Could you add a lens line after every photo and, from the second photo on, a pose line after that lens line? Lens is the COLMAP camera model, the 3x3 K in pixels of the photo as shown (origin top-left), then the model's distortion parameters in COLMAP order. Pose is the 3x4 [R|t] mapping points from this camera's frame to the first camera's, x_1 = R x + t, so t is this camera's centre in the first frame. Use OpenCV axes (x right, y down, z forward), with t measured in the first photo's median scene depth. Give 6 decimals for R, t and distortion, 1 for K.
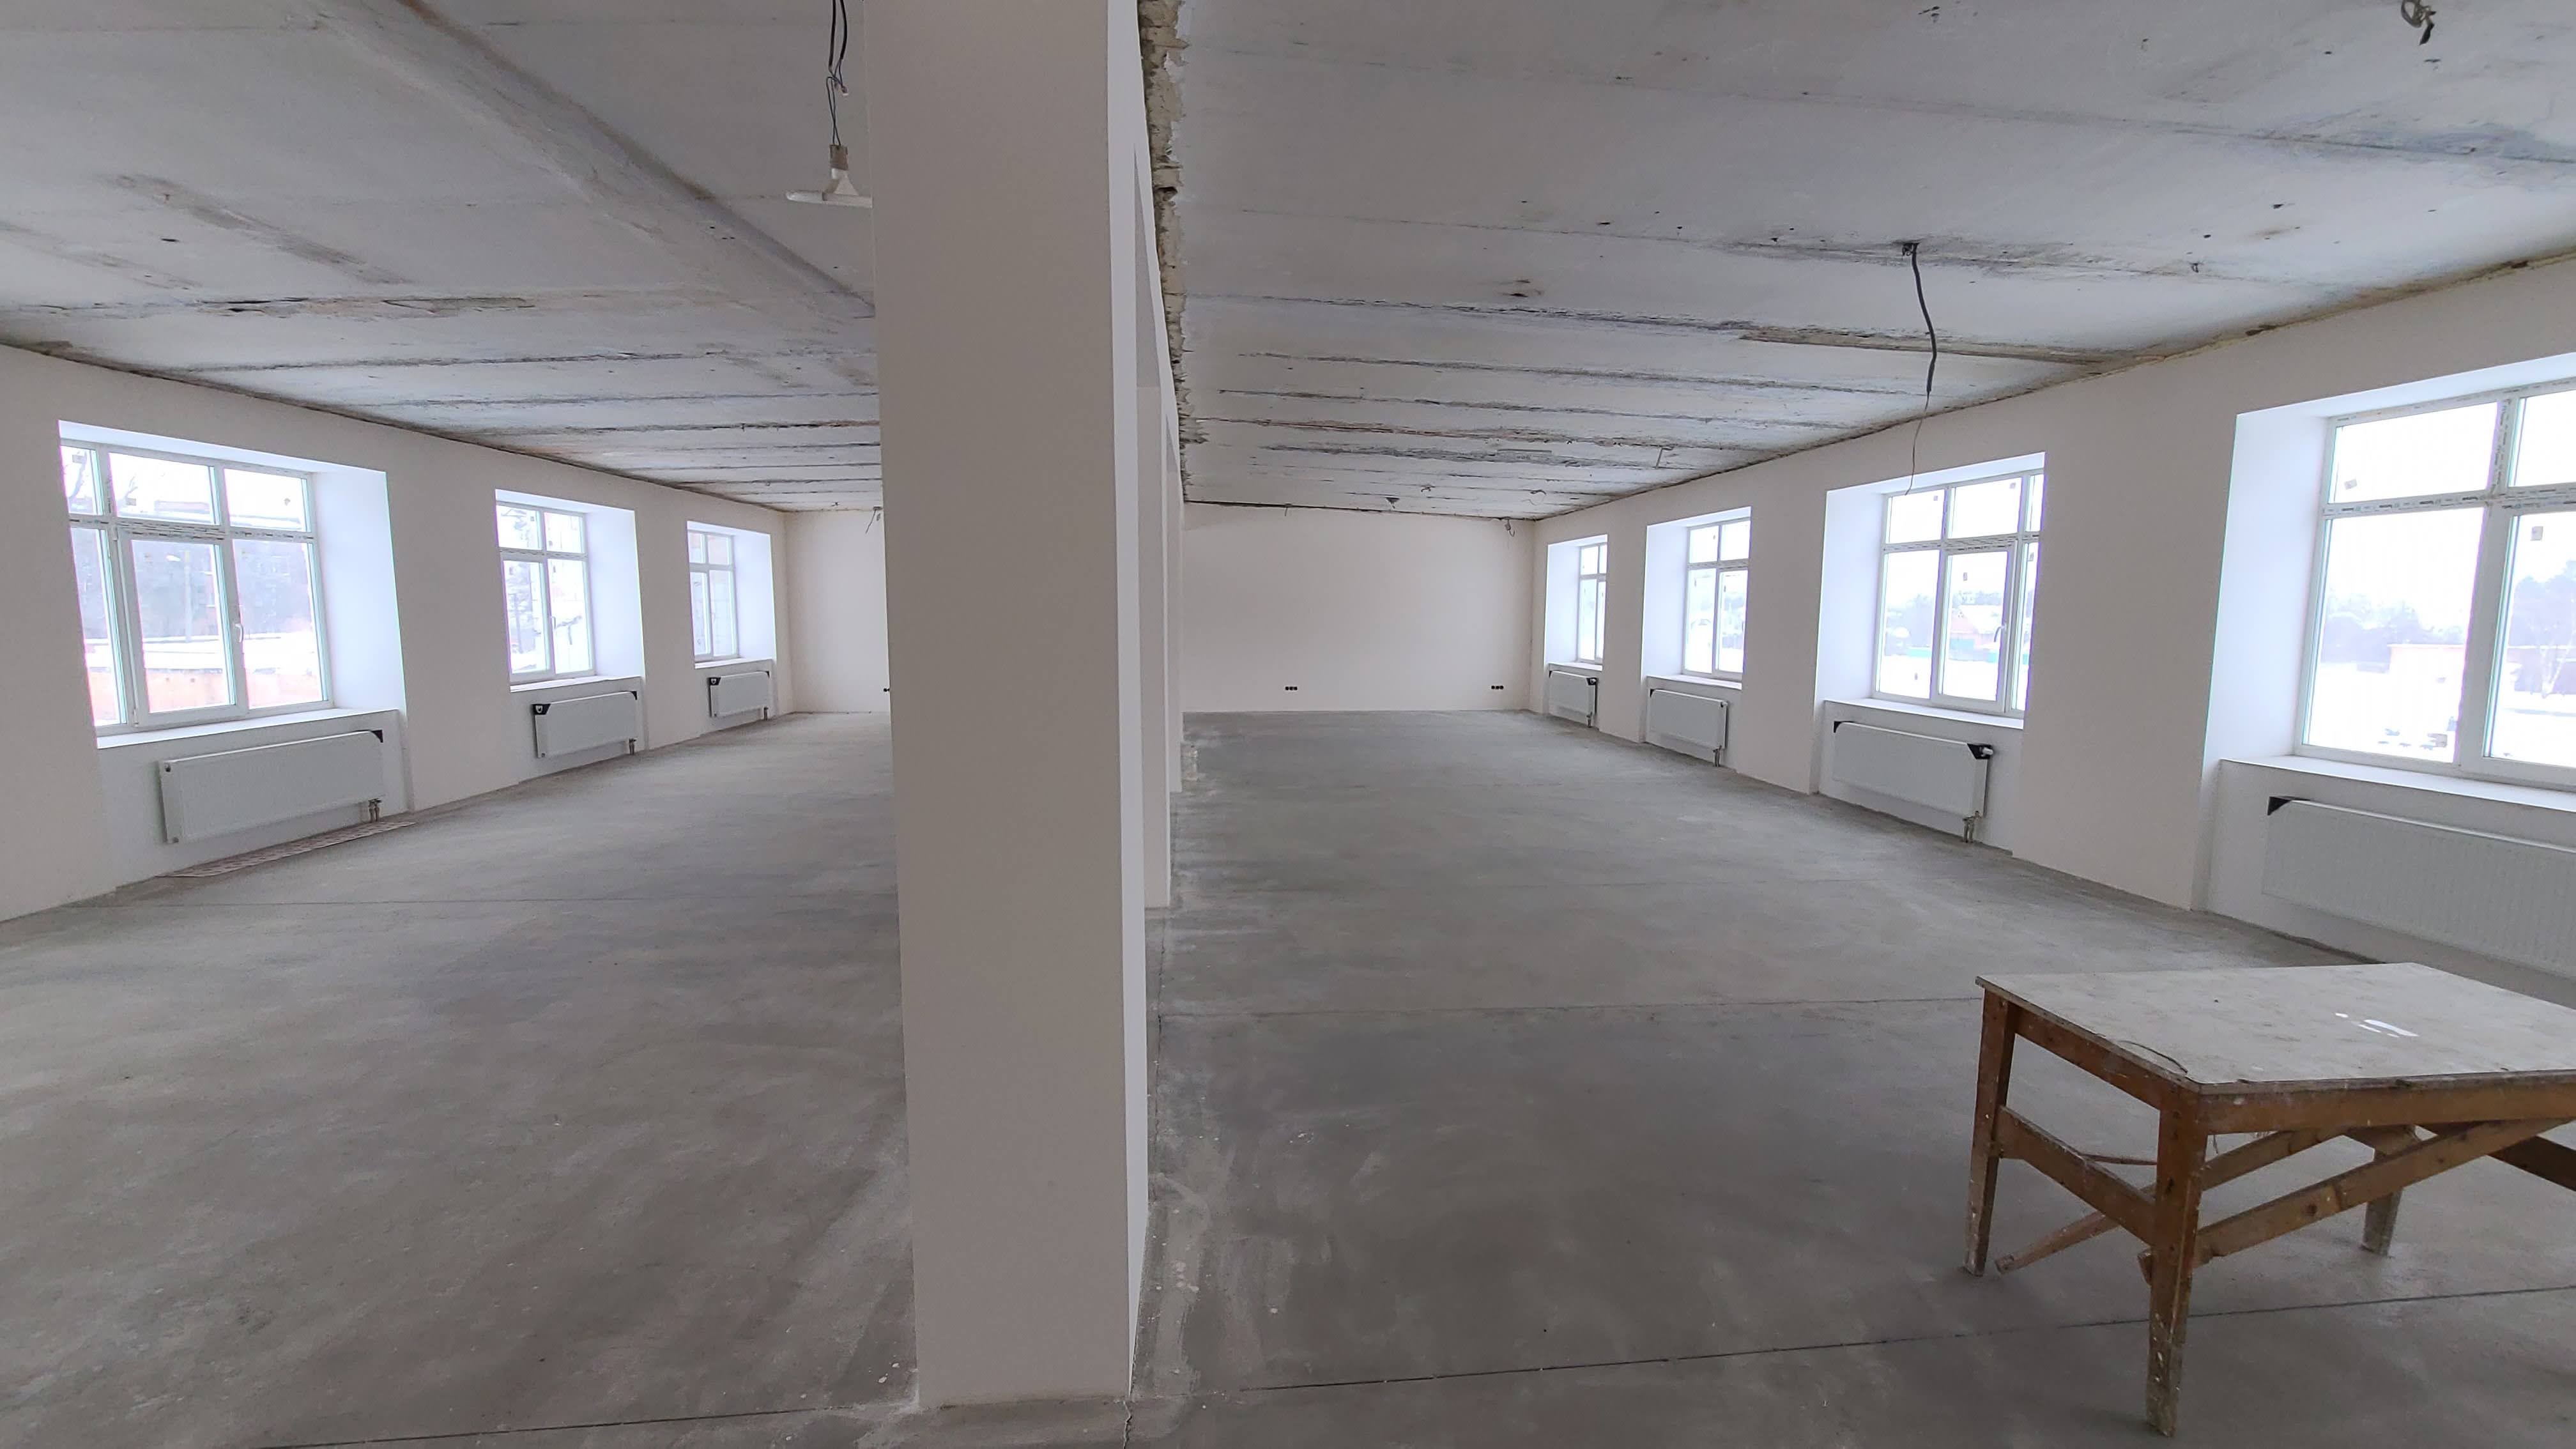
lens RADIAL K [[1047.2, 0, 1286.0], [0, 1047.2, 719.7], [0, 0, 1]] dist [0.001995, -0.003495]
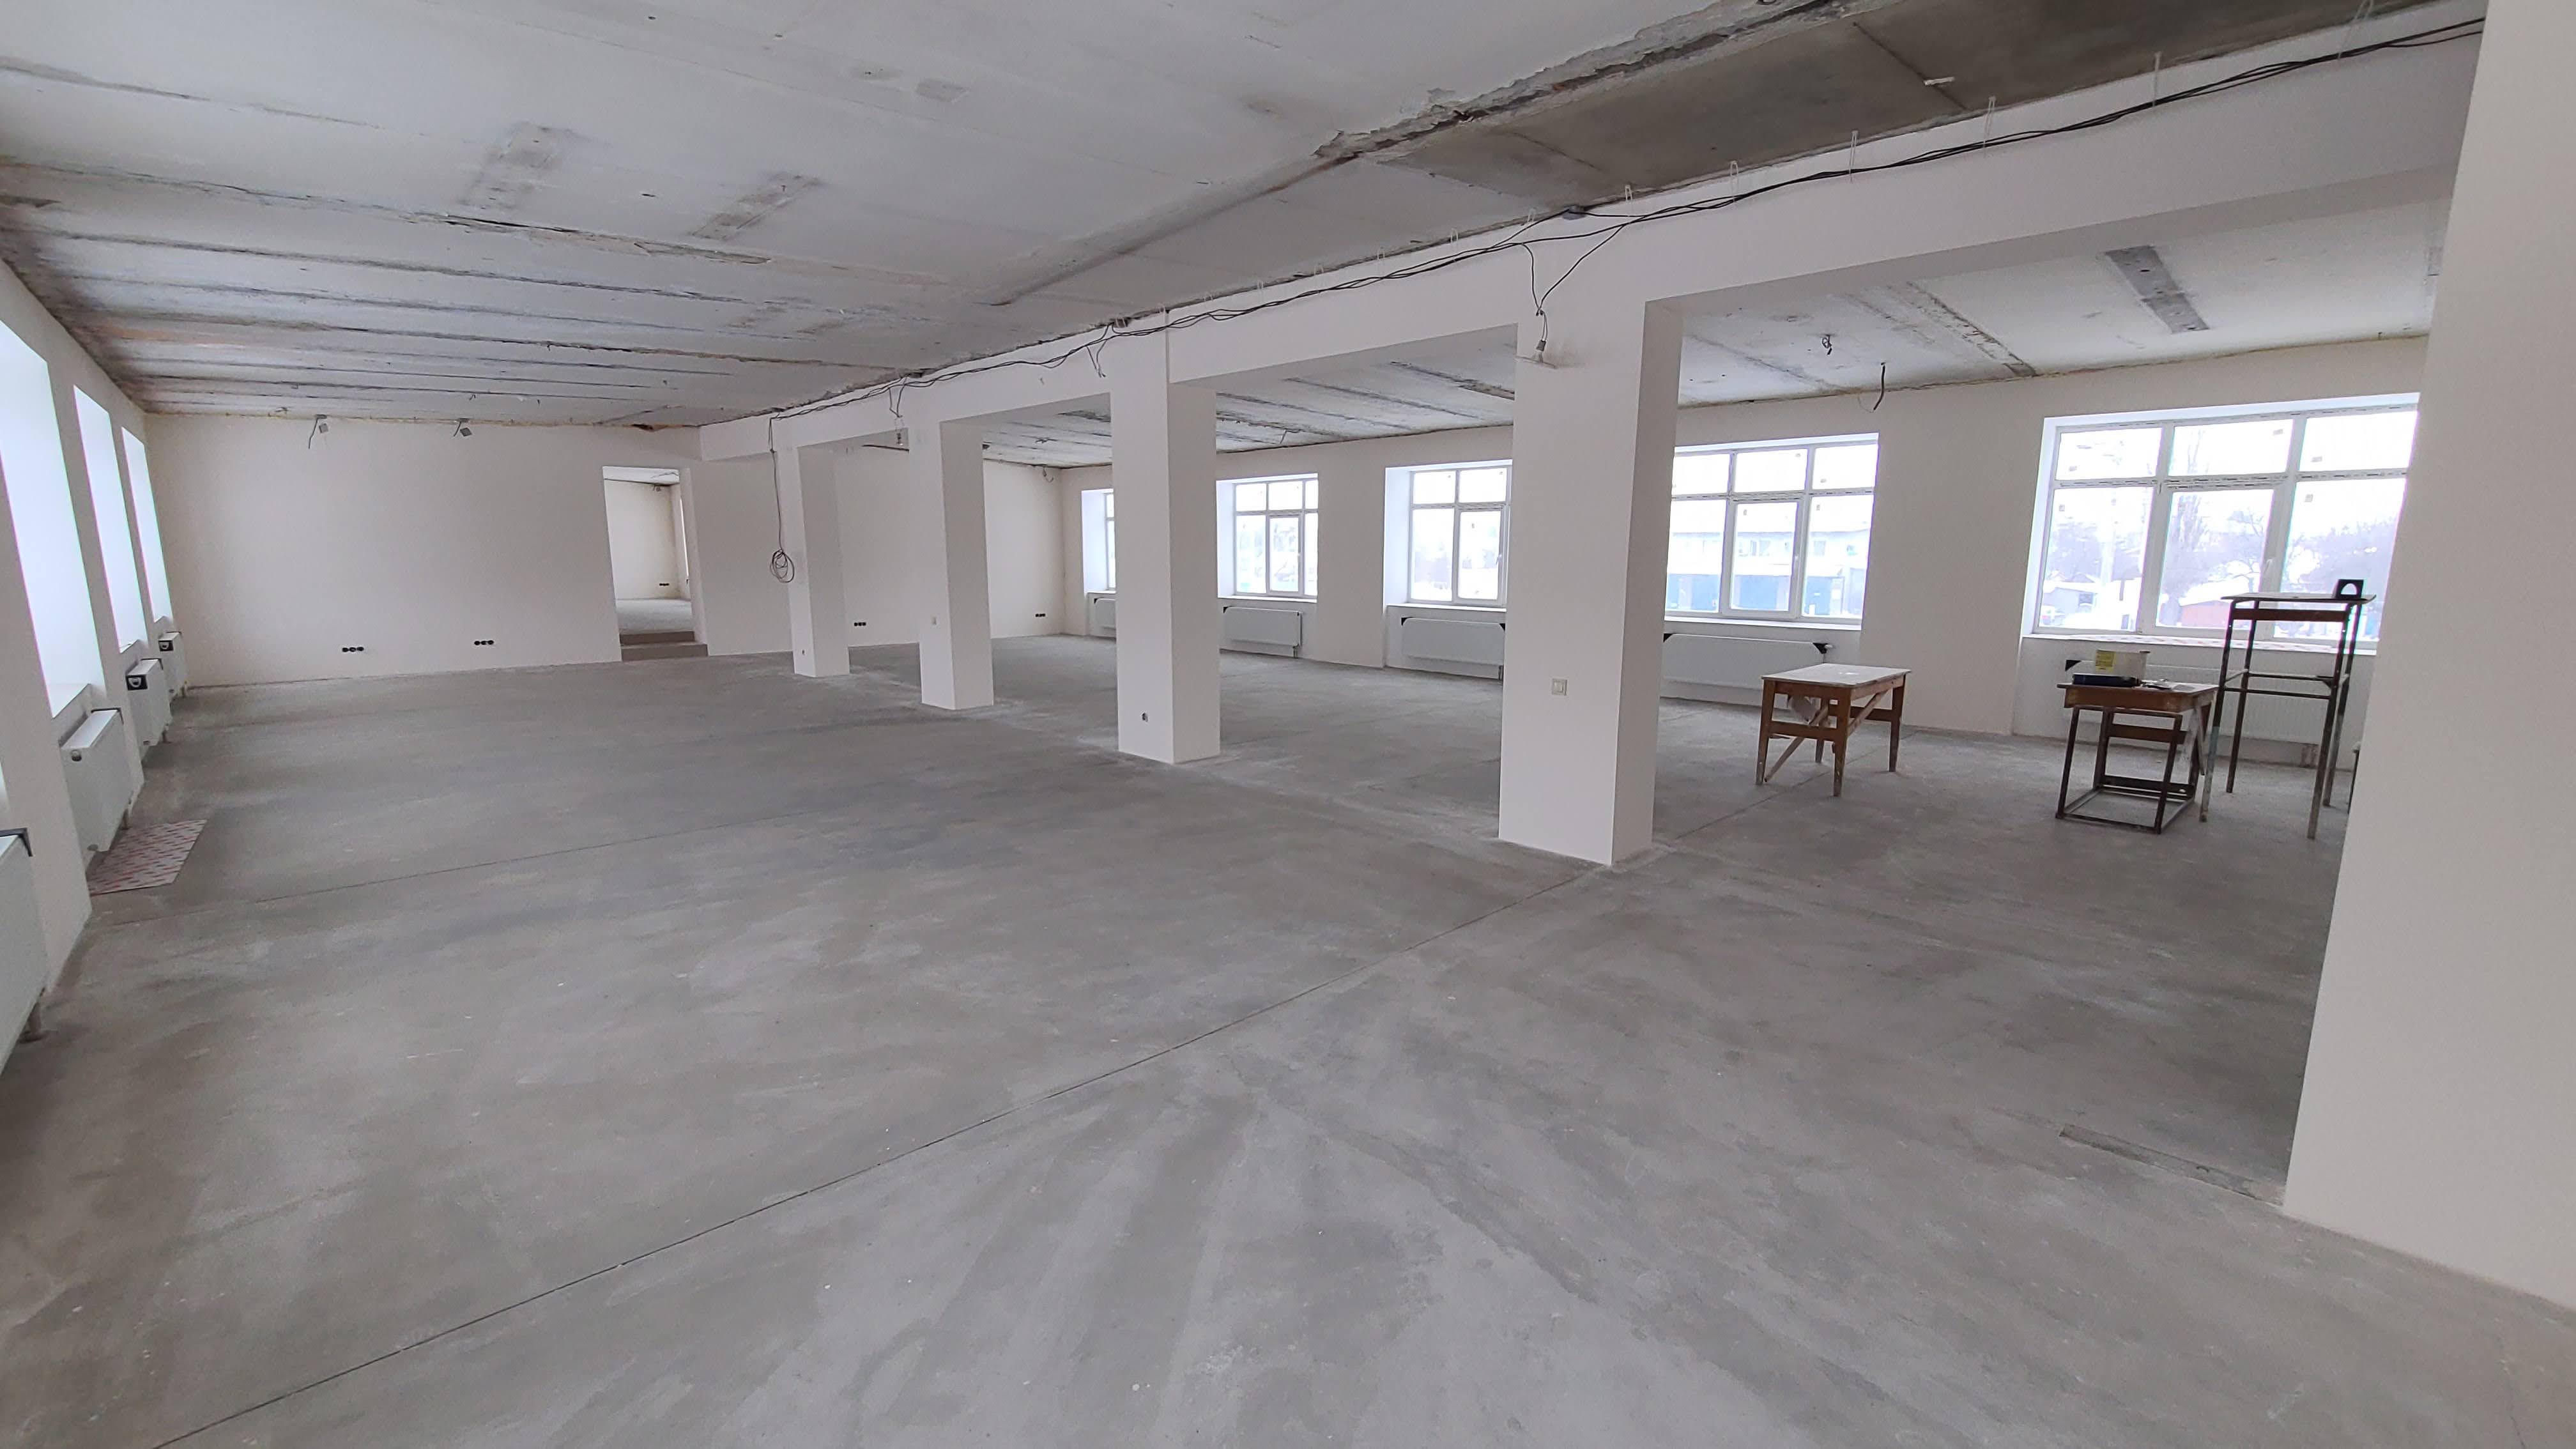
lens RADIAL K [[1047.2, 0, 1286.0], [0, 1047.2, 719.7], [0, 0, 1]] dist [0.001995, -0.003495]
pose [[0.777192, -0.104701, 0.620491, -0.831763], [0.067534, 0.994244, 0.083178, 0.015447], [-0.625628, -0.022741, 0.779790, -0.157795]]
